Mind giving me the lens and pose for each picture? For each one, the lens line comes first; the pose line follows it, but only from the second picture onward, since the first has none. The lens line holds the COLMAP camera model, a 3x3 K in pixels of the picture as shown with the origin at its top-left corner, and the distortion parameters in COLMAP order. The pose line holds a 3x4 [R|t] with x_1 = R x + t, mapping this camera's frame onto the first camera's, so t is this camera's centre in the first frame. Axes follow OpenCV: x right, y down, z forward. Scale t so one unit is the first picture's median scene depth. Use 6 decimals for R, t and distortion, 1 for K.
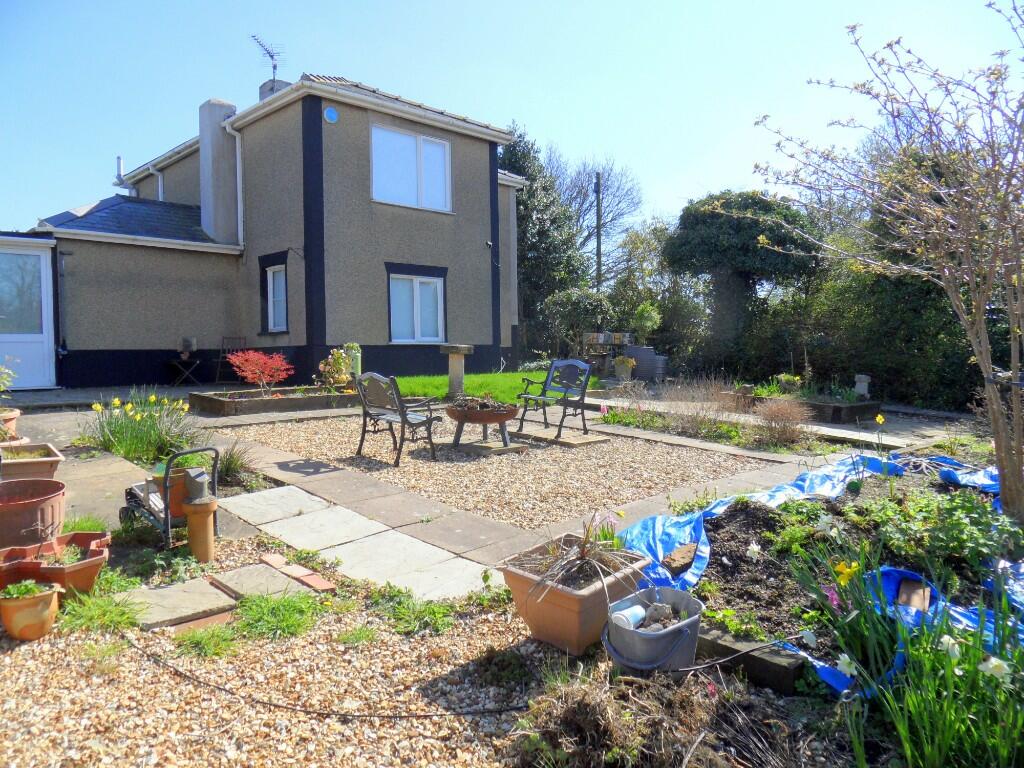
lens RADIAL K [[755.7, 0, 509.9], [0, 755.7, 385.5], [0, 0, 1]] dist [-0.032747, 0.033654]
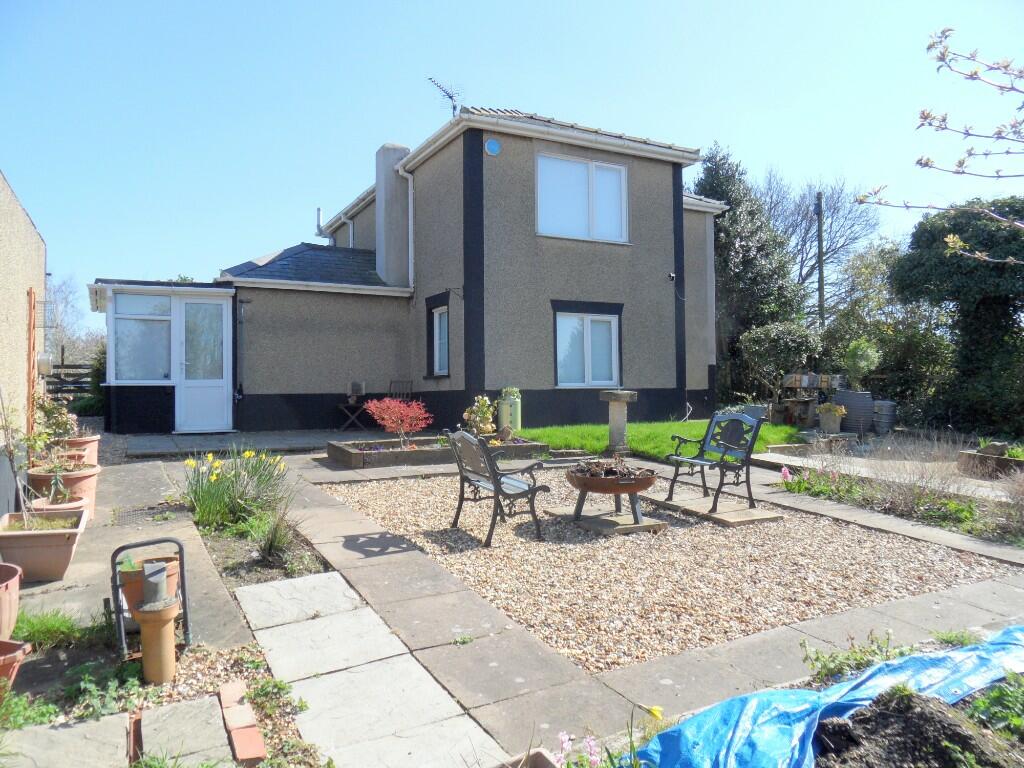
lens RADIAL K [[755.7, 0, 511.6], [0, 755.7, 385.2], [0, 0, 1]] dist [-0.032747, 0.033654]
pose [[0.956380, -0.000804, -0.292124, 0.060359], [-0.013503, 0.998806, -0.046956, -0.015664], [0.291813, 0.048853, 0.955227, 0.112881]]
